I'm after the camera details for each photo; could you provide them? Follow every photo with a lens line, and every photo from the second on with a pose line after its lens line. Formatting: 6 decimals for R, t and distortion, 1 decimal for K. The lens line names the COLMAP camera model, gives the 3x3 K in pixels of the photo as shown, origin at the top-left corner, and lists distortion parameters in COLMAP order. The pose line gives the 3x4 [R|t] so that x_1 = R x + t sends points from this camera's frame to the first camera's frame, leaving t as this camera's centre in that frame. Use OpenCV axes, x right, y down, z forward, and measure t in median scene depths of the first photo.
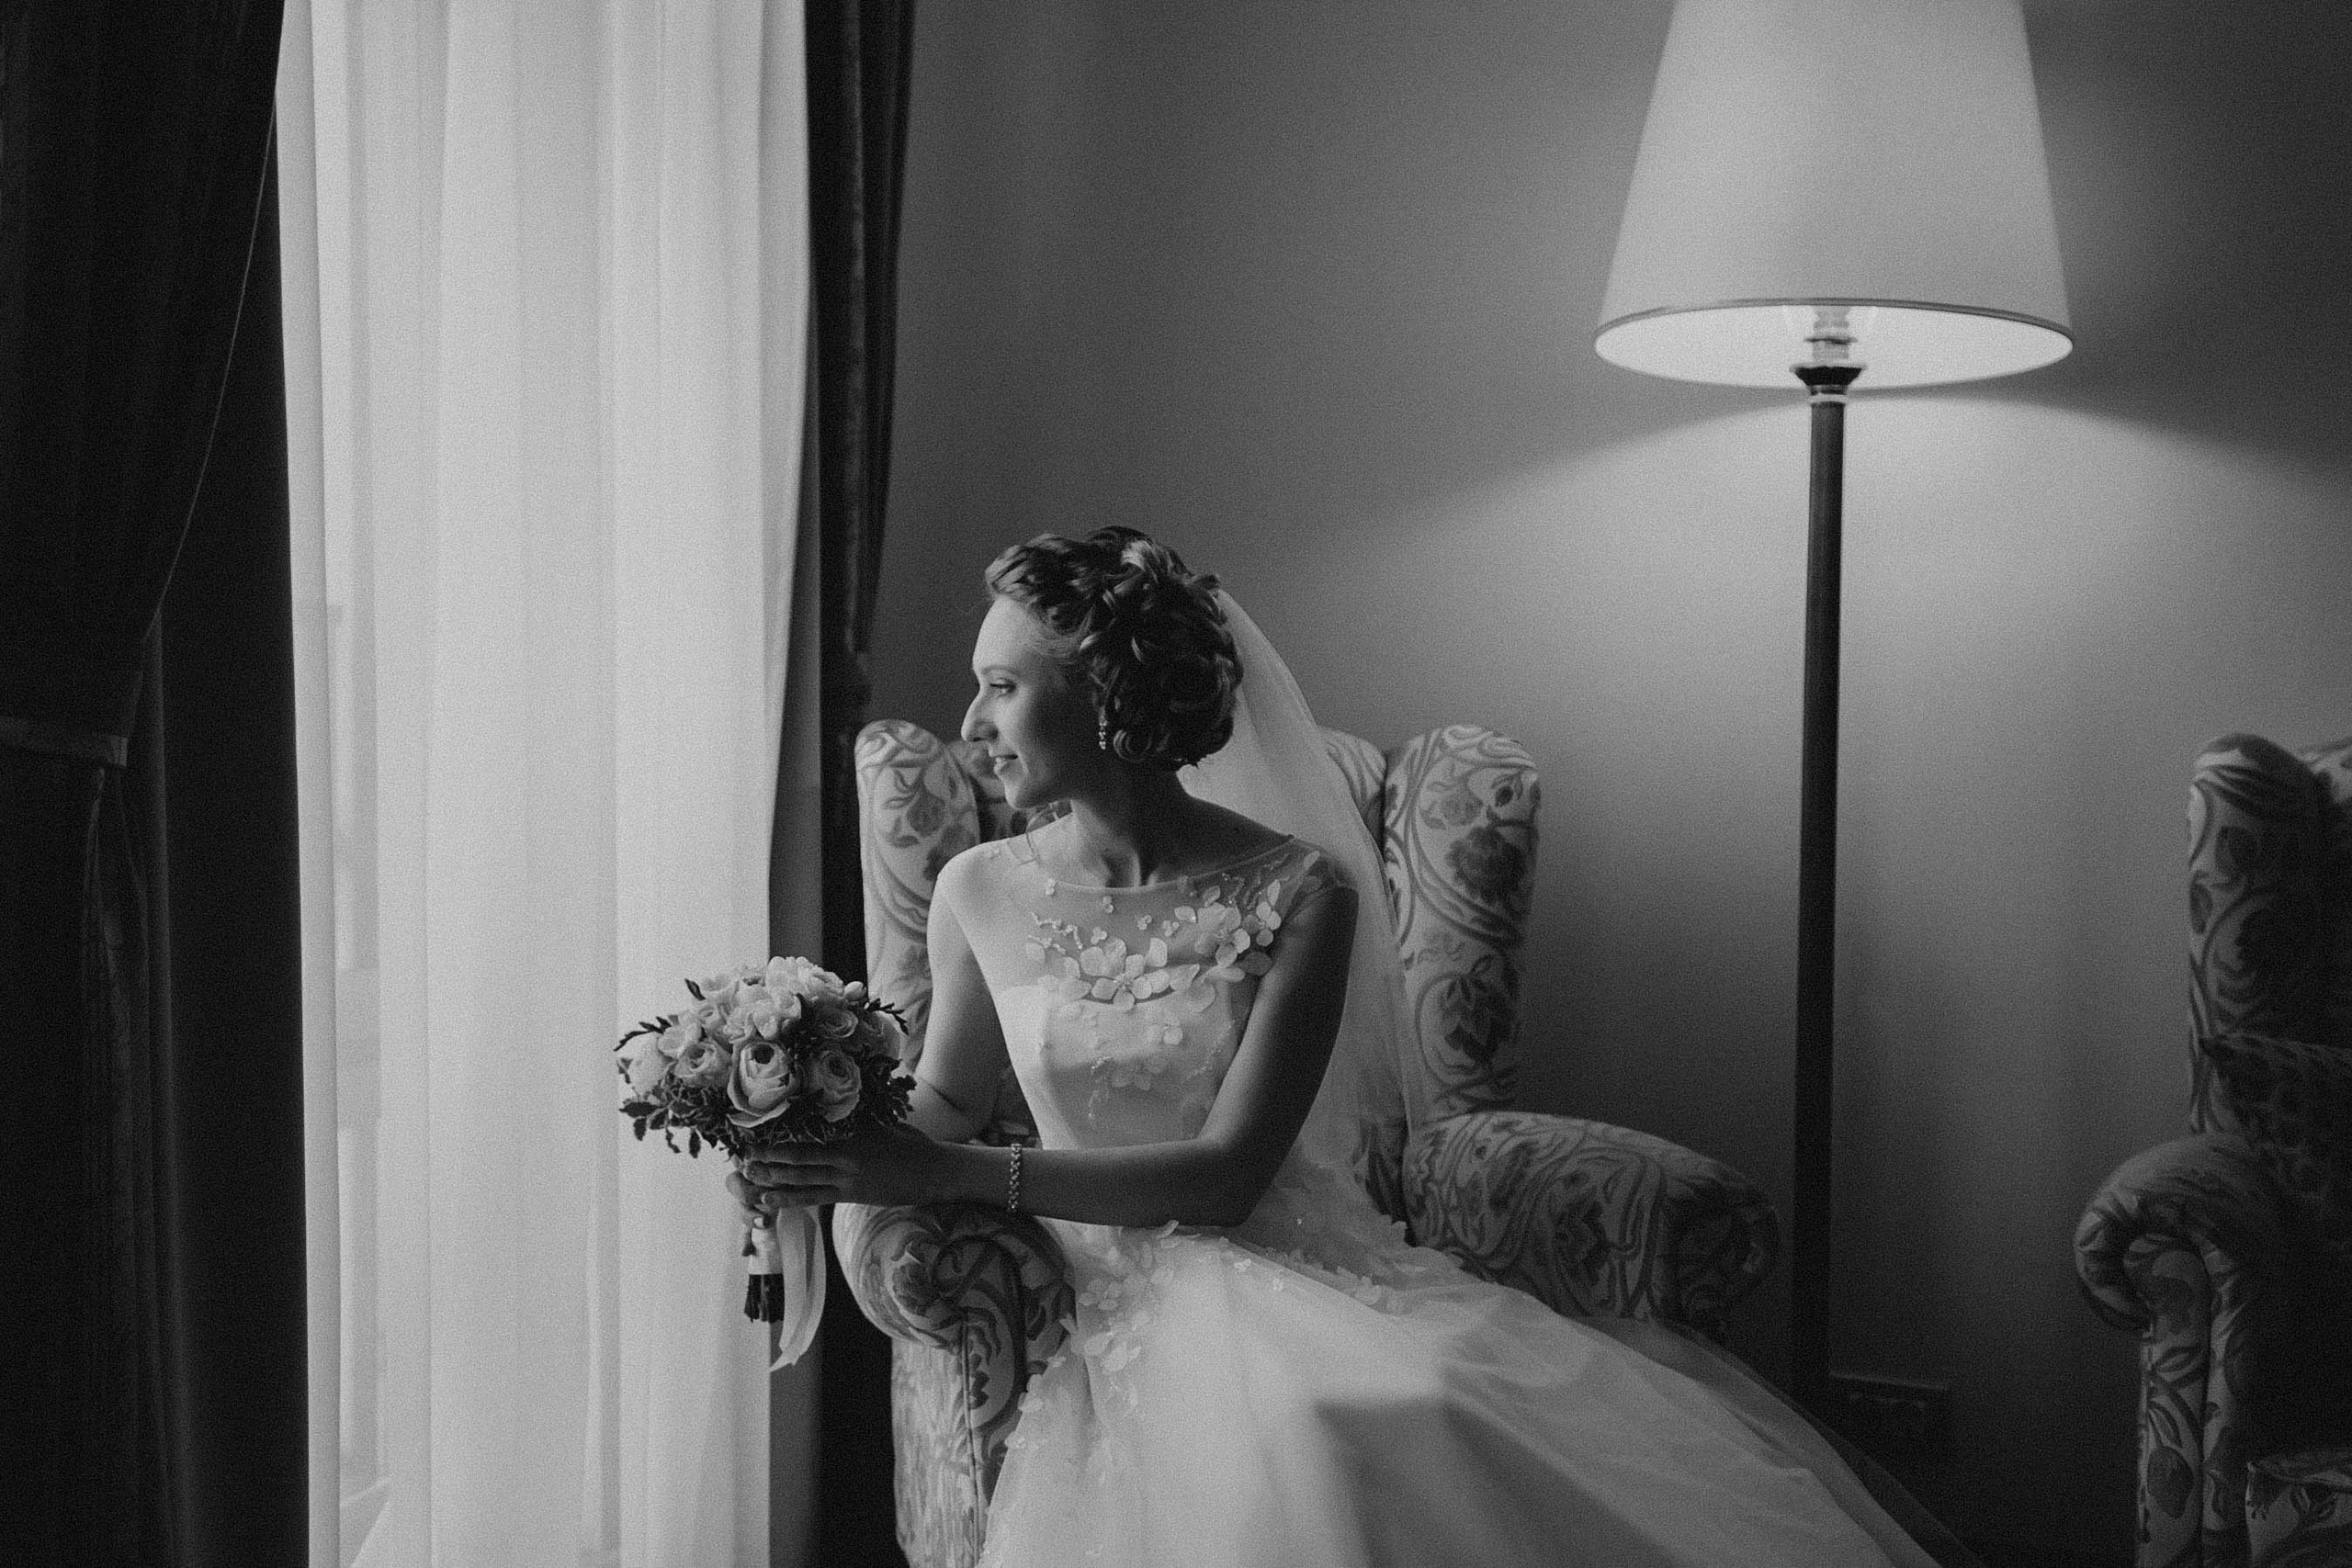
lens RADIAL K [[2837.5, 0, 1179.1], [0, 2837.5, 823.9], [0, 0, 1]] dist [0.096264, 0.019557]
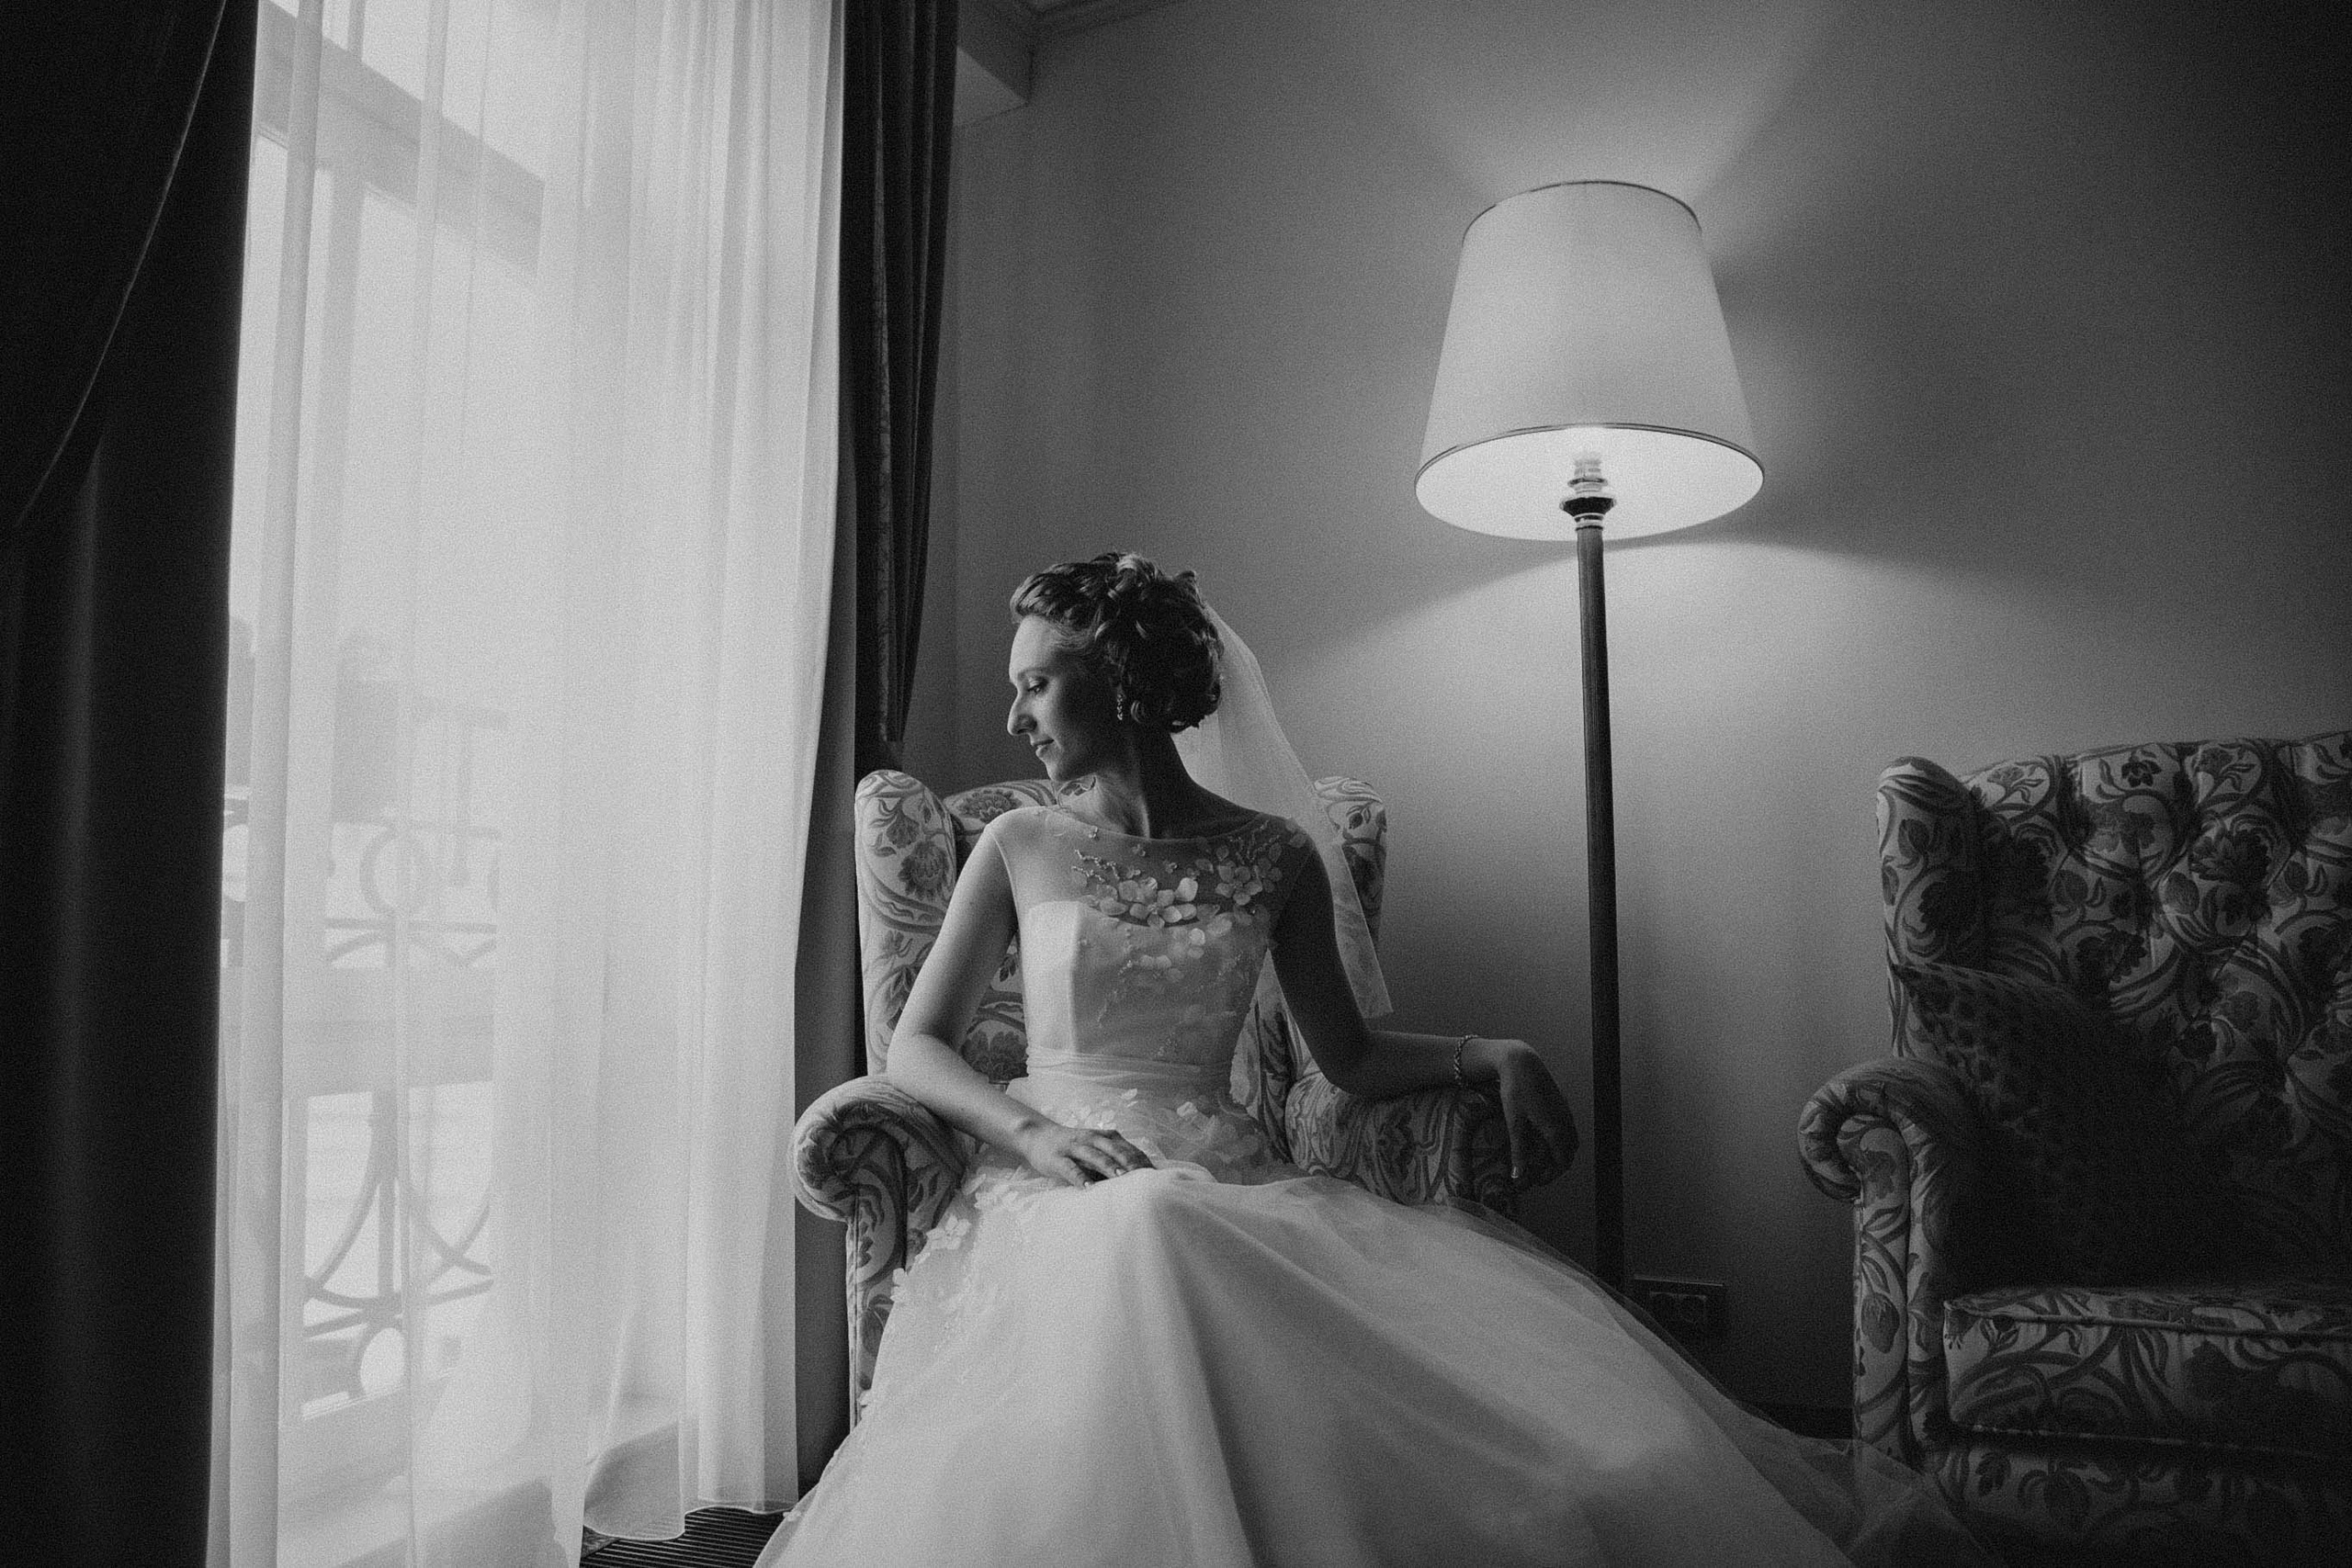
lens RADIAL K [[1618.9, 0, 1167.0], [0, 1618.9, 814.6], [0, 0, 1]] dist [-0.123826, 0.061293]
pose [[0.995094, -0.025447, -0.095600, 0.114366], [0.012301, 0.990679, -0.135659, 0.100245], [0.098161, 0.133818, 0.986132, 0.299562]]
